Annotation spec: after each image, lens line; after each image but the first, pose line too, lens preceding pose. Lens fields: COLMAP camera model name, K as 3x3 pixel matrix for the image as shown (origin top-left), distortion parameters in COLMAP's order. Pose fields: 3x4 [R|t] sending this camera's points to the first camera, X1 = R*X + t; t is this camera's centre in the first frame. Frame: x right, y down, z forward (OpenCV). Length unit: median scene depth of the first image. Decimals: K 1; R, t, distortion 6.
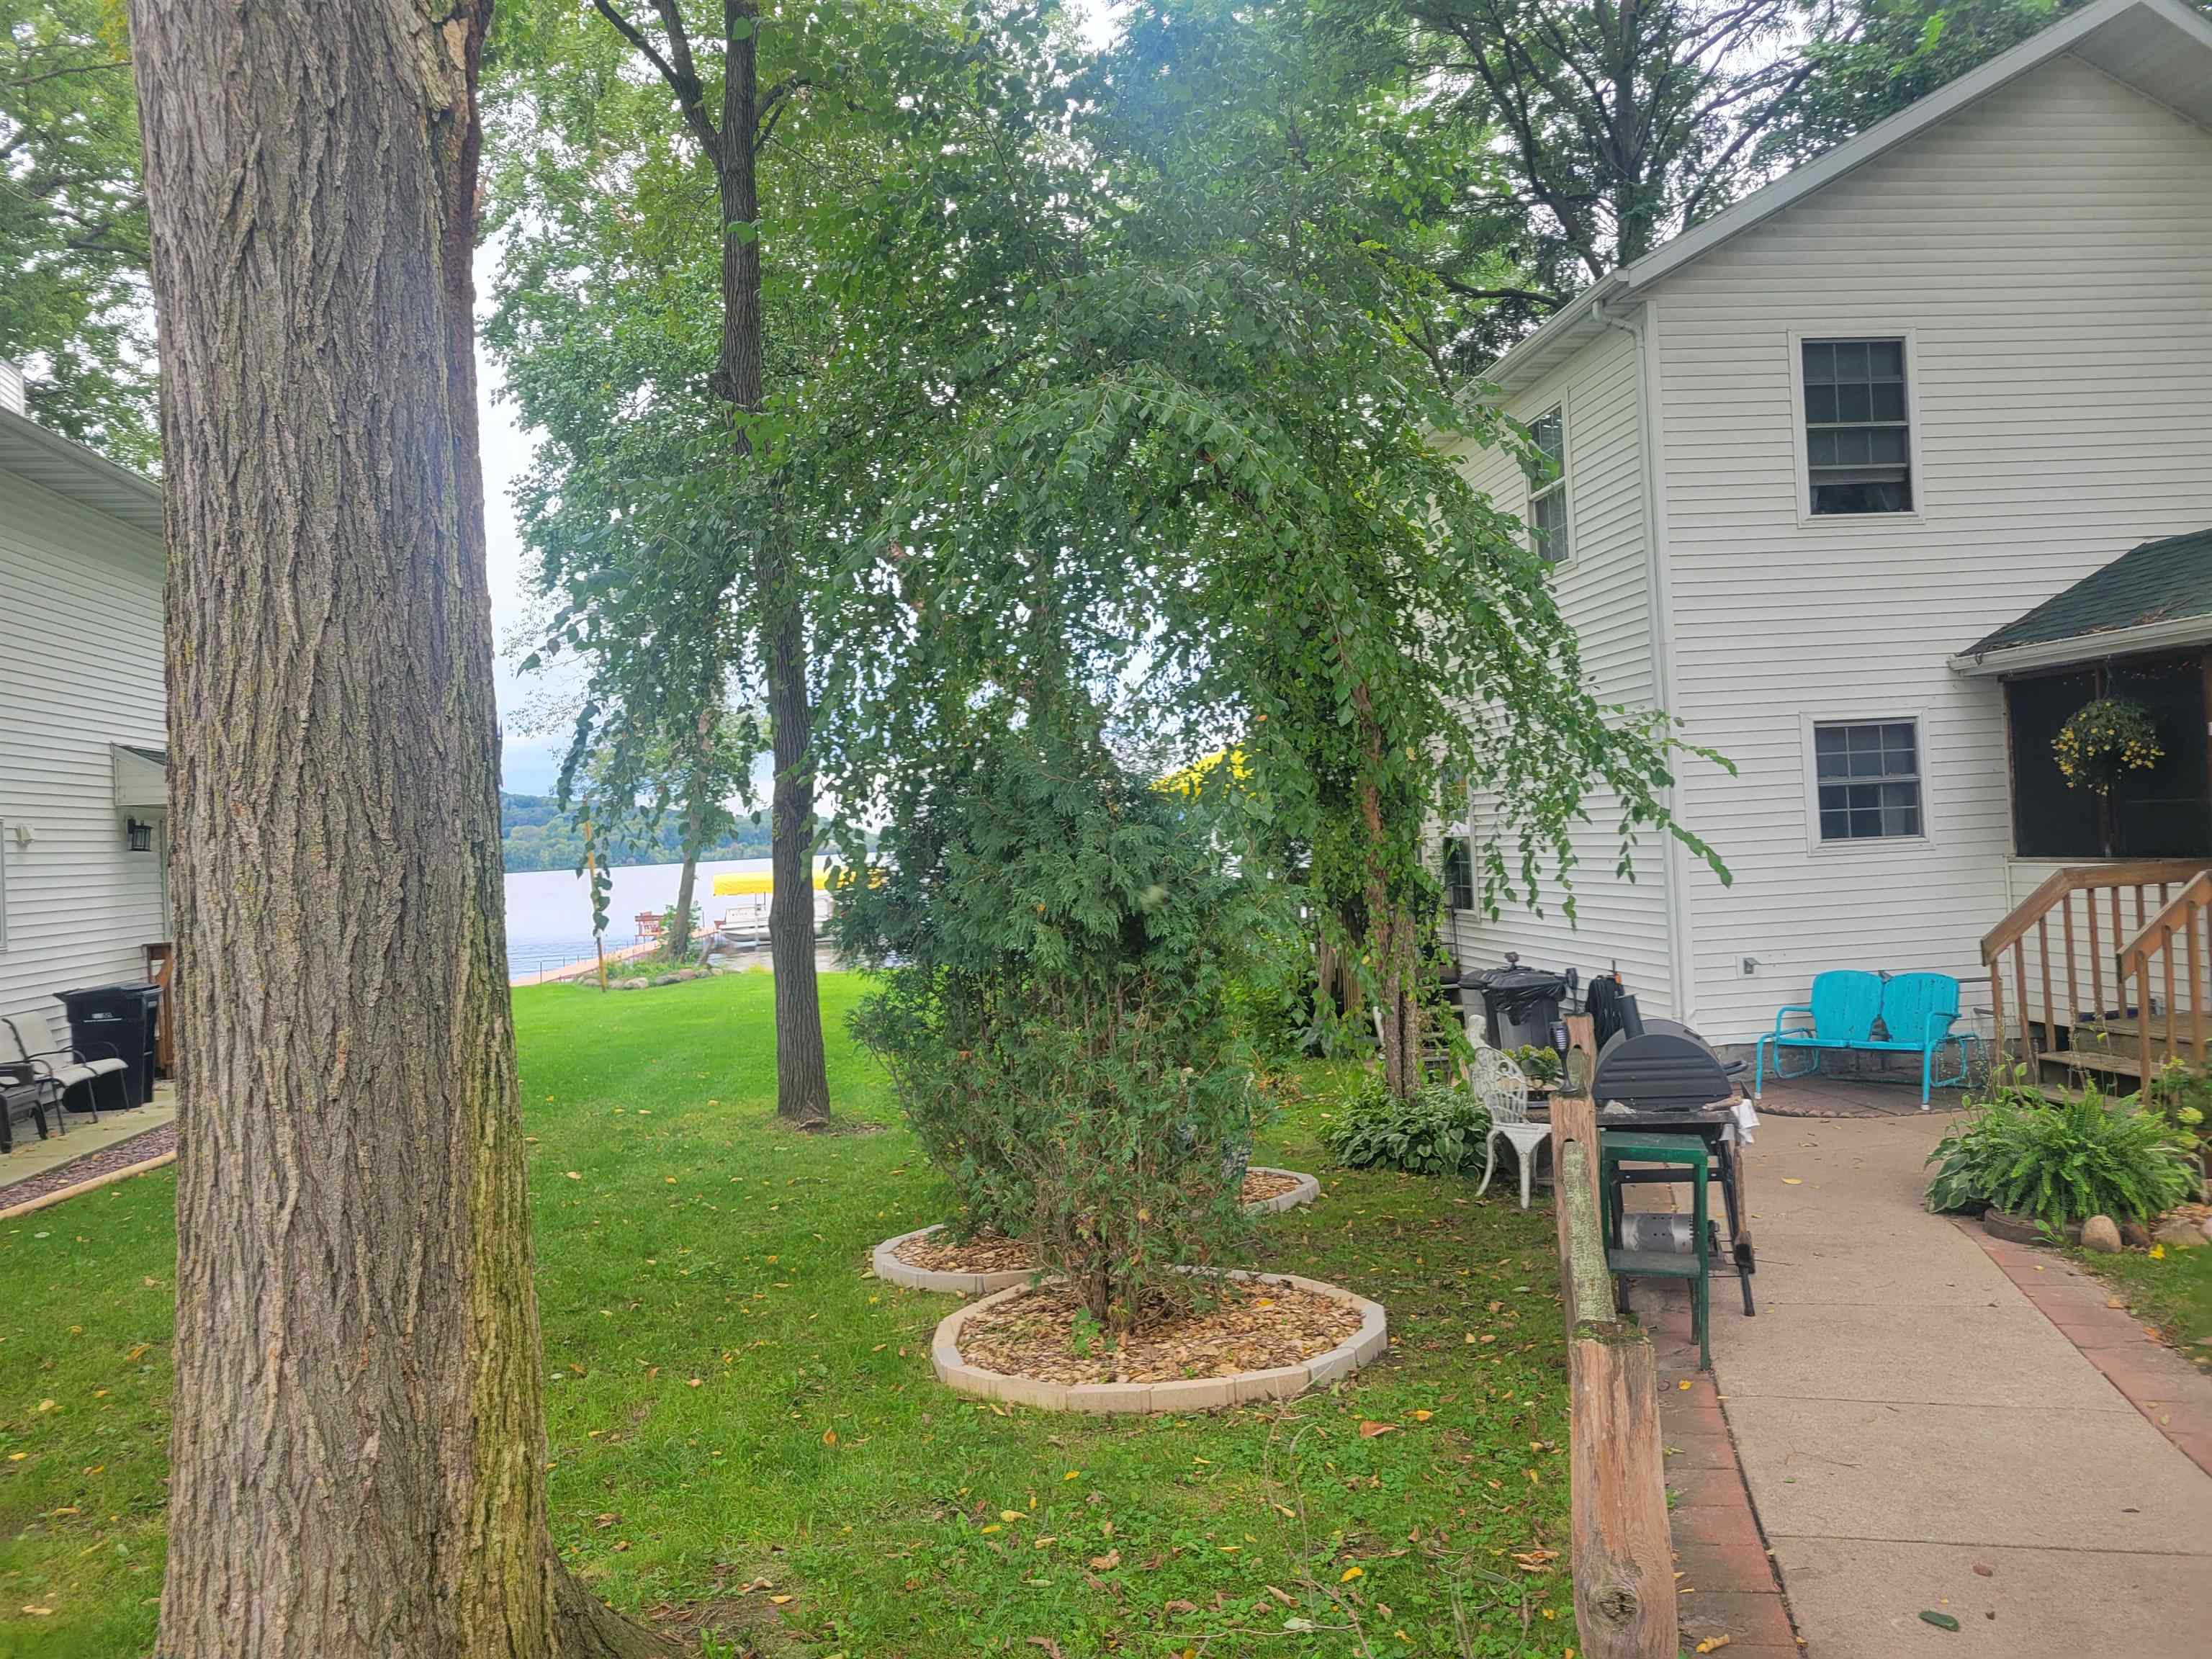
lens RADIAL K [[1698.9, 0, 1088.7], [0, 1698.9, 828.9], [0, 0, 1]] dist [0.030427, -0.043434]
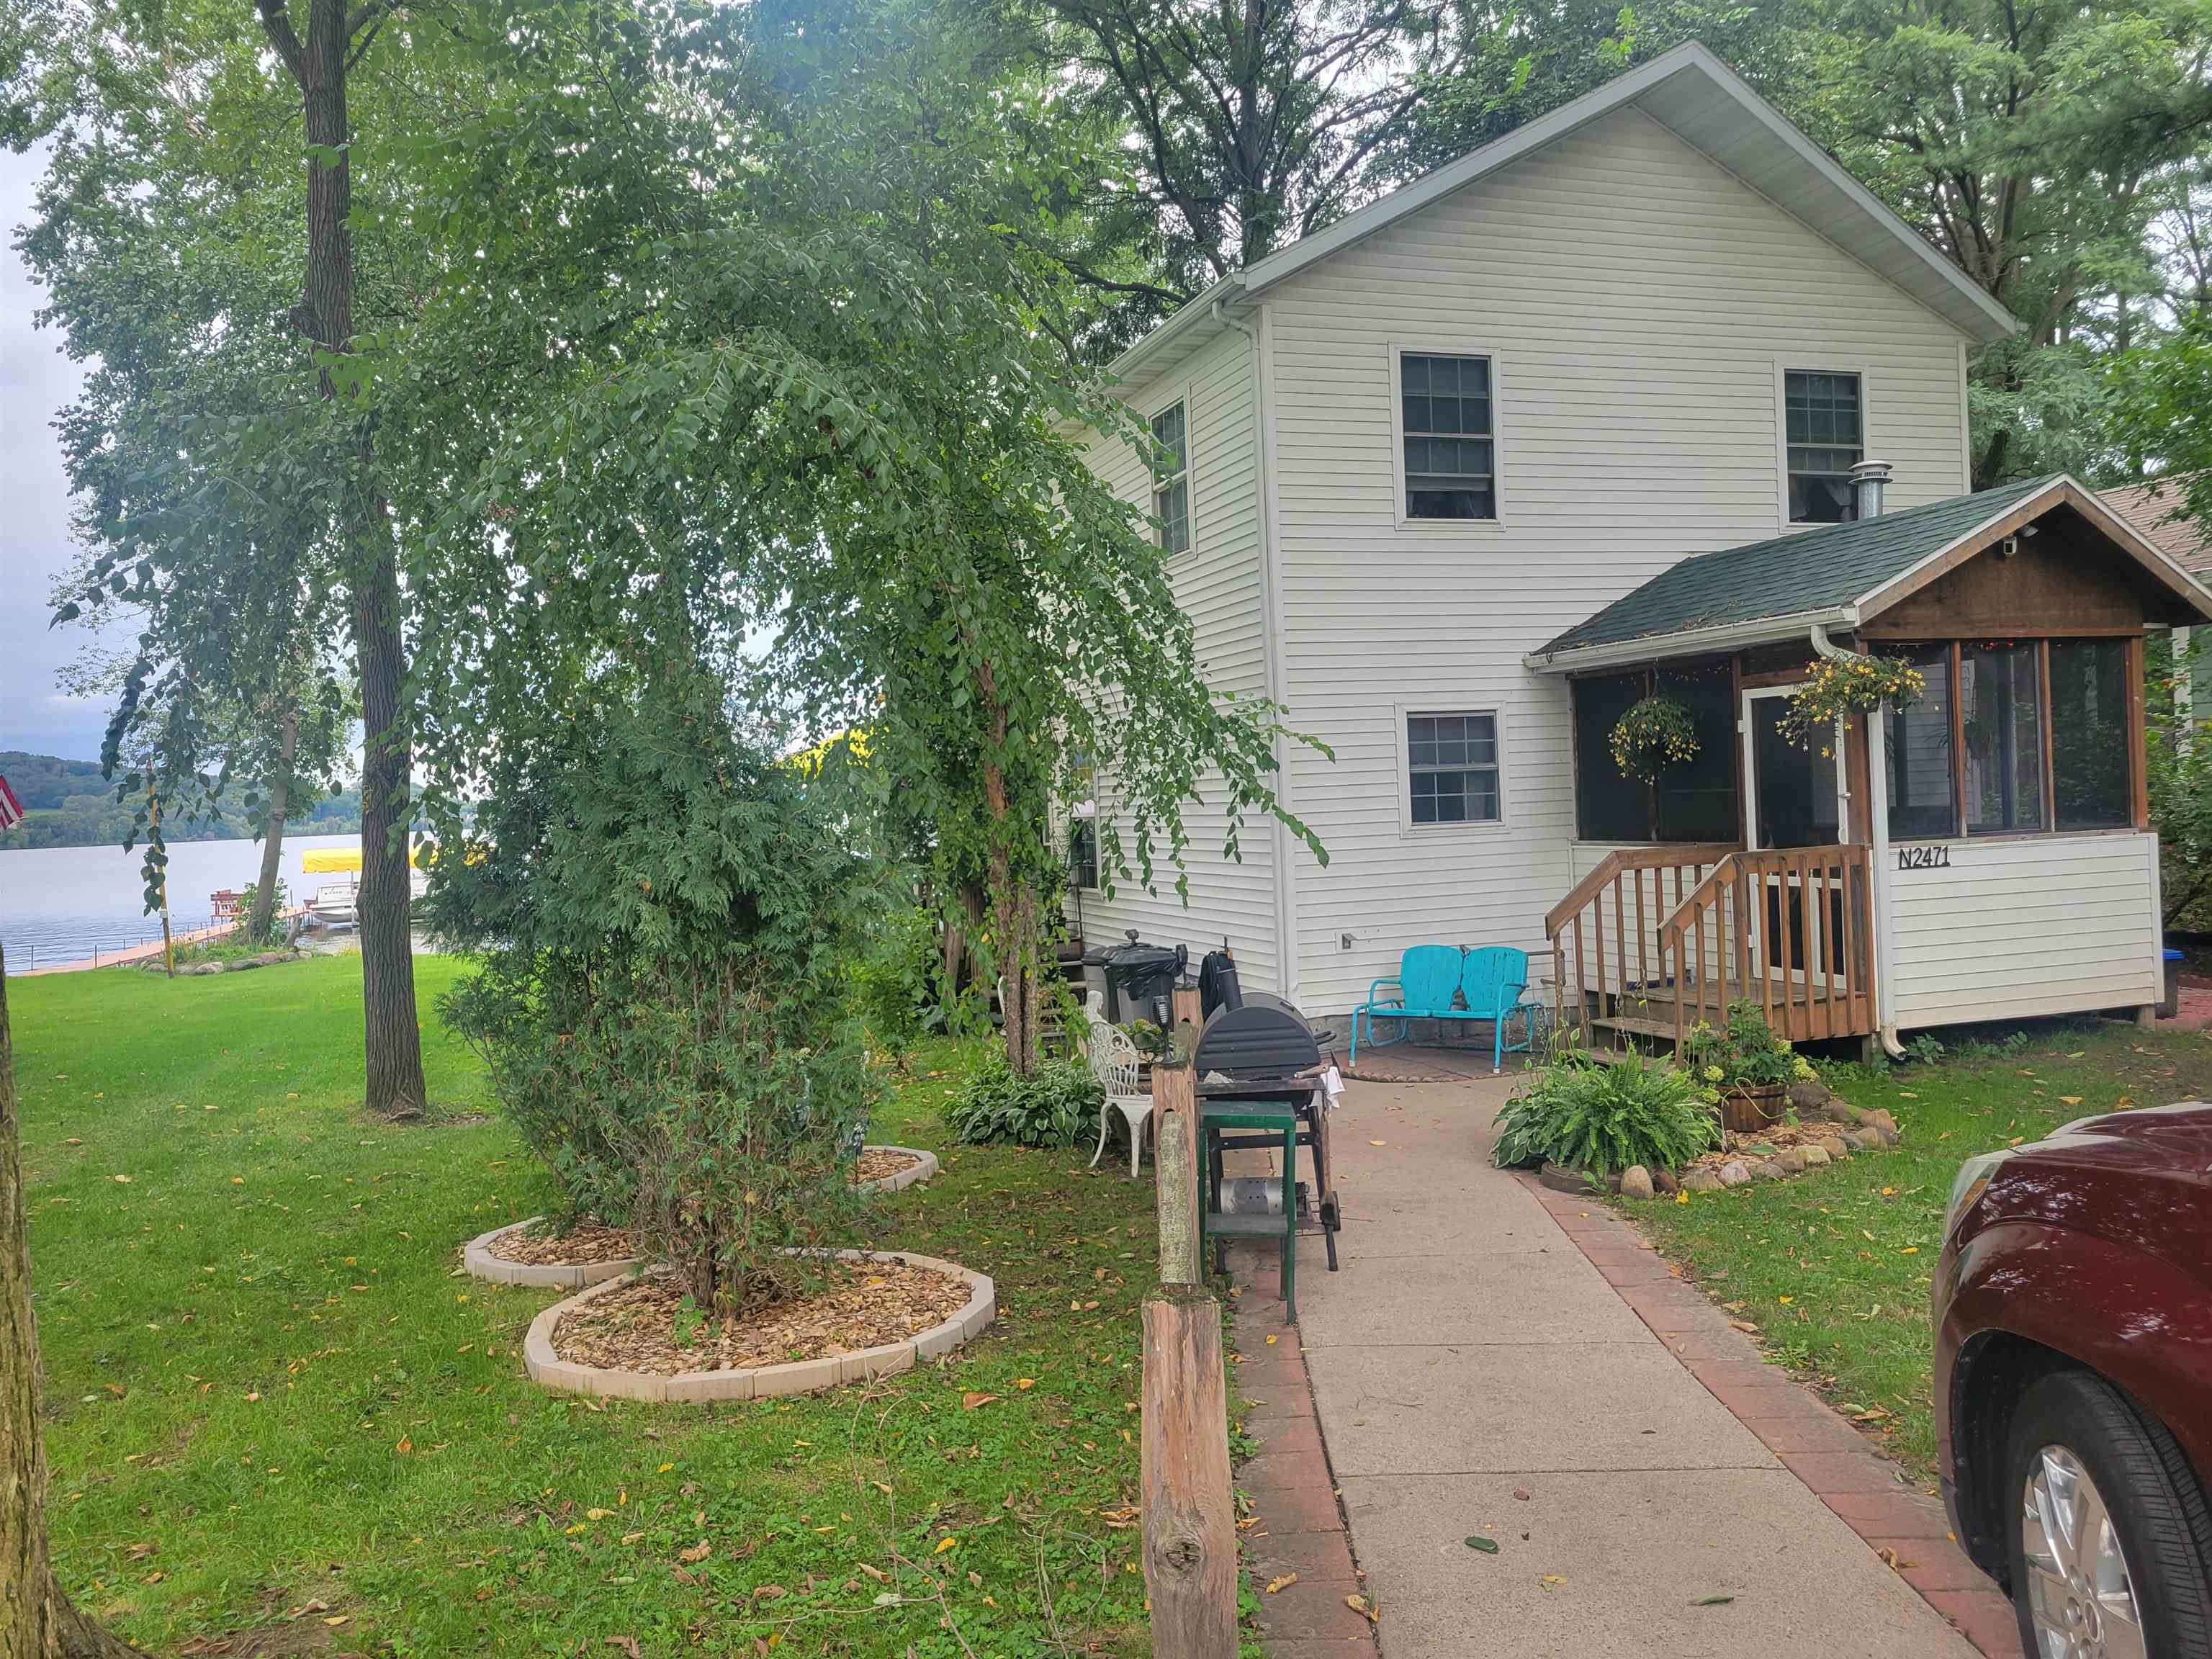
lens RADIAL K [[1698.9, 0, 1088.7], [0, 1698.9, 828.9], [0, 0, 1]] dist [0.030427, -0.043434]
pose [[0.977690, 0.008316, 0.209886, 0.009894], [-0.010905, 0.999878, 0.011184, 0.000349], [-0.209767, -0.013223, 0.977662, 0.000347]]
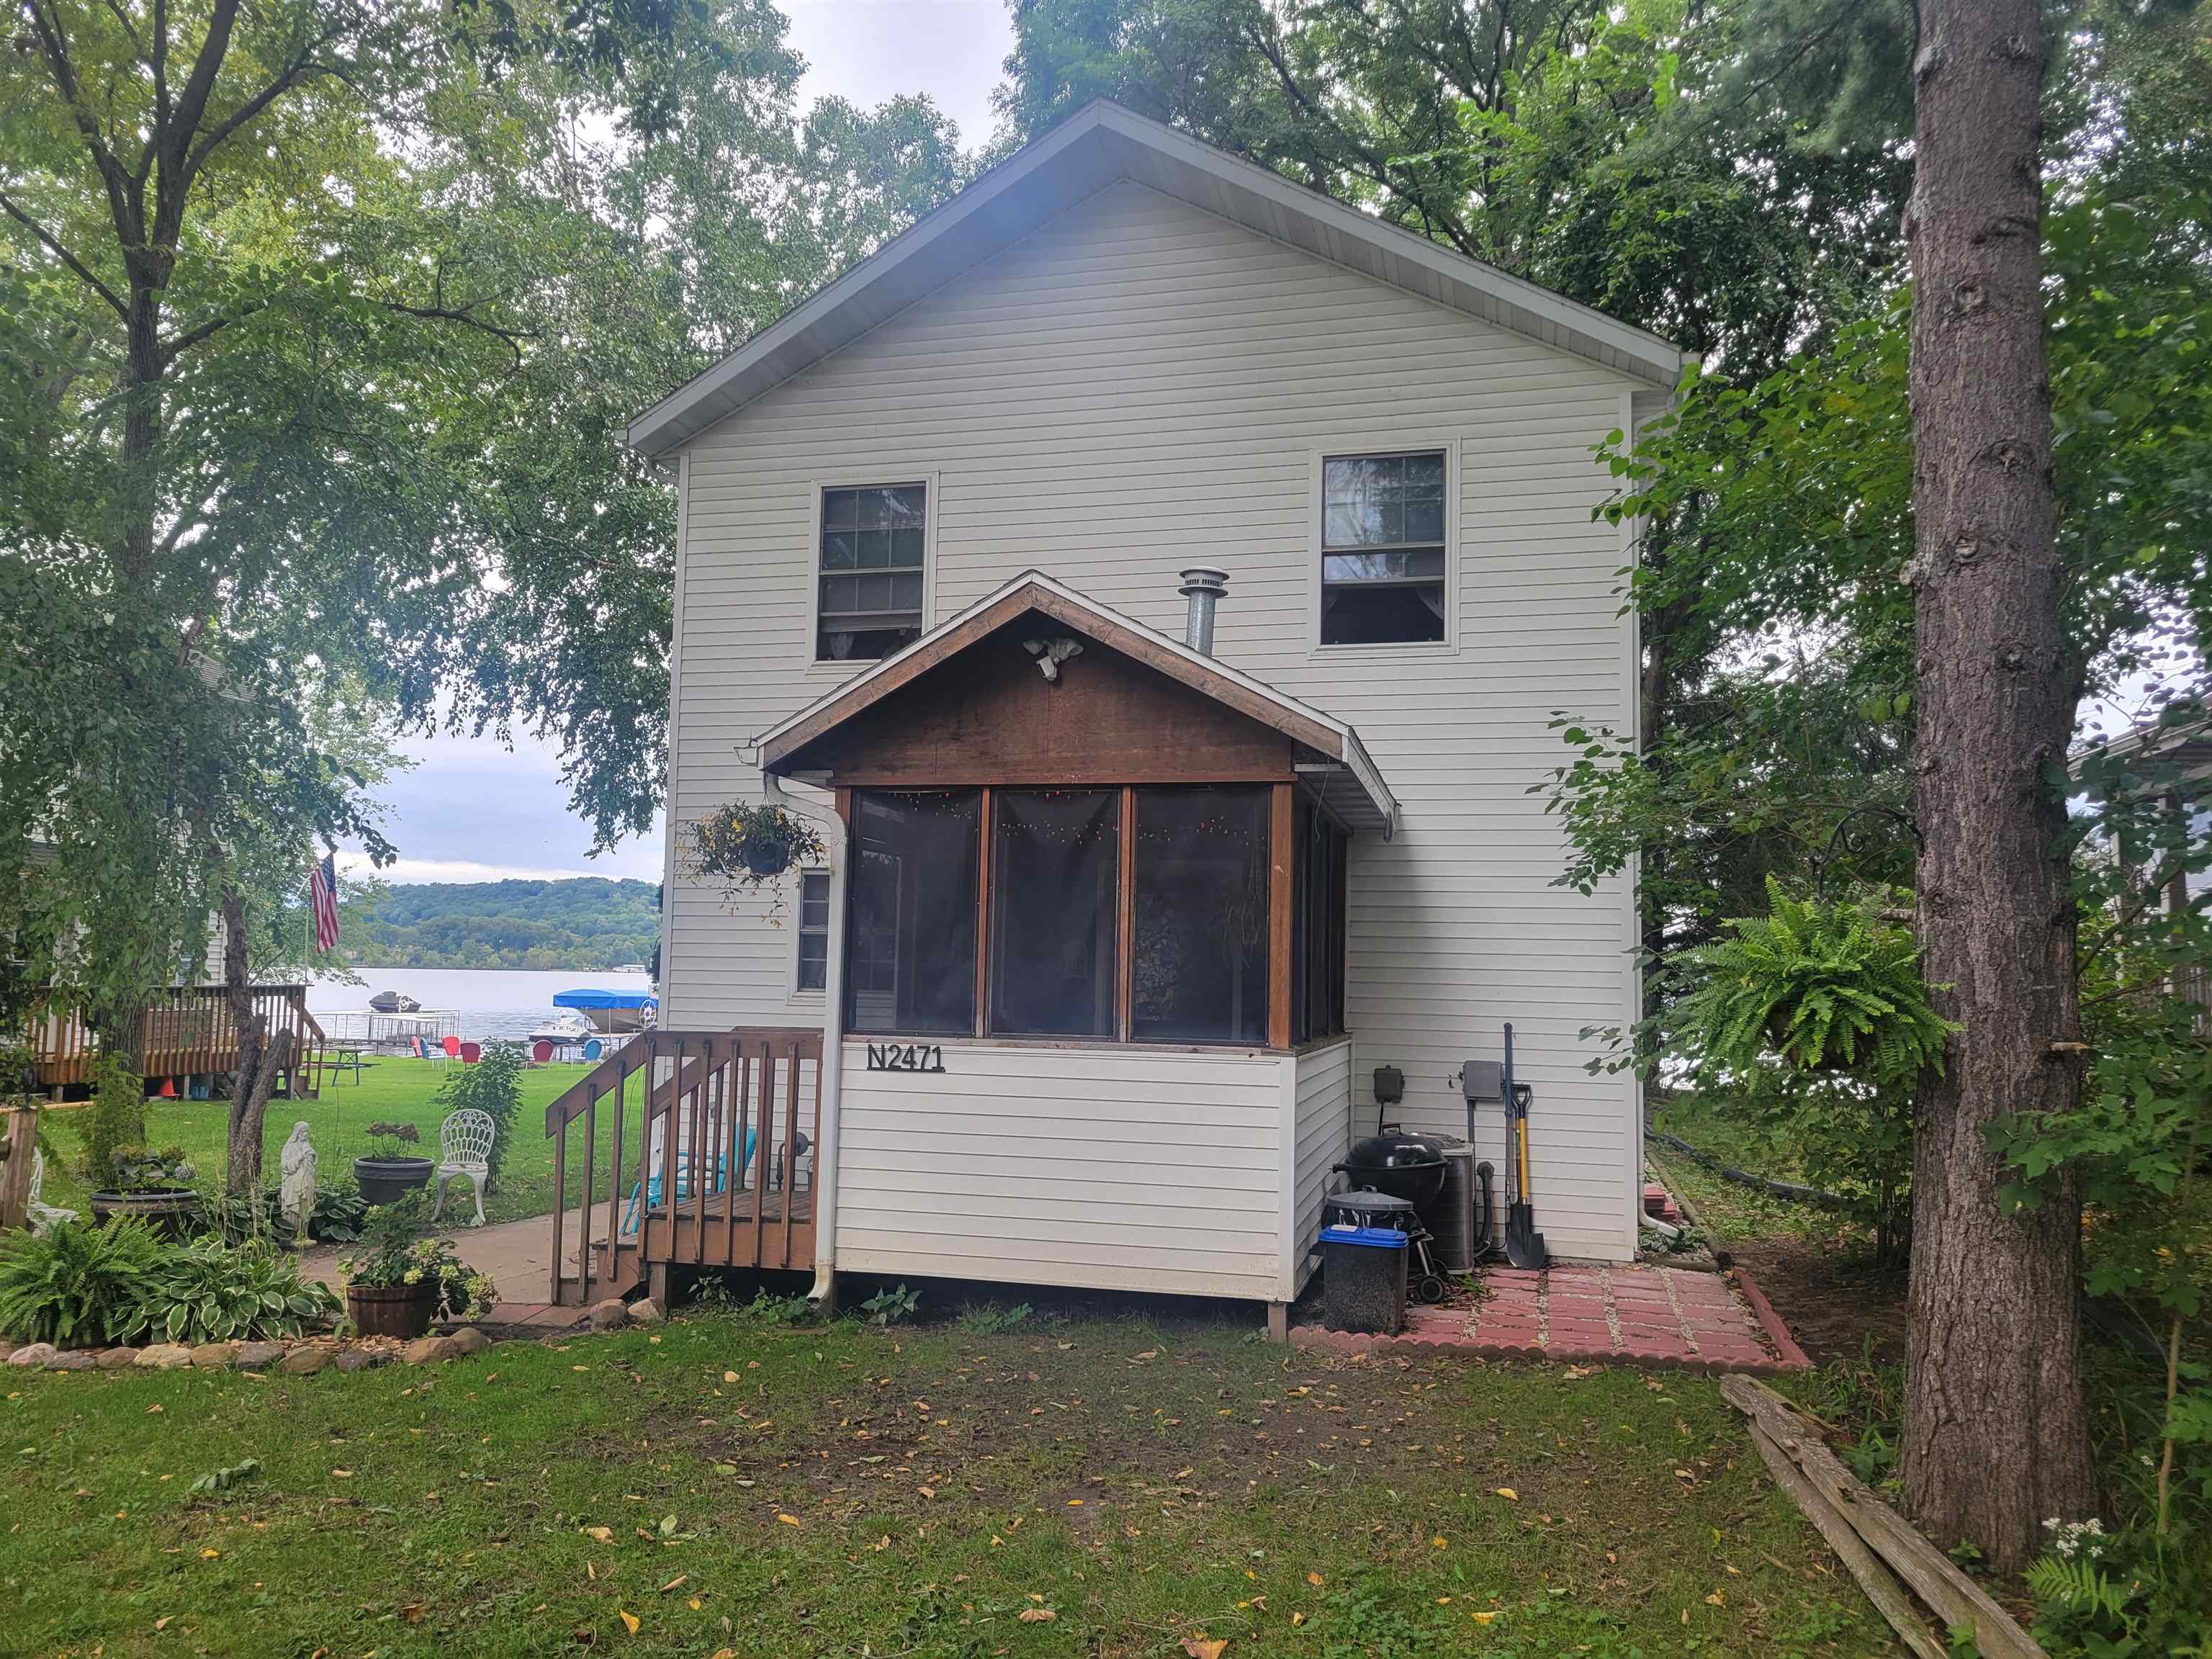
lens RADIAL K [[1698.9, 0, 1088.7], [0, 1698.9, 828.9], [0, 0, 1]] dist [0.030427, -0.043434]
pose [[0.922644, 0.040202, -0.383552, 1.204405], [-0.066831, 0.996172, -0.056351, -0.049903], [0.379818, 0.077625, 0.921798, 0.185081]]
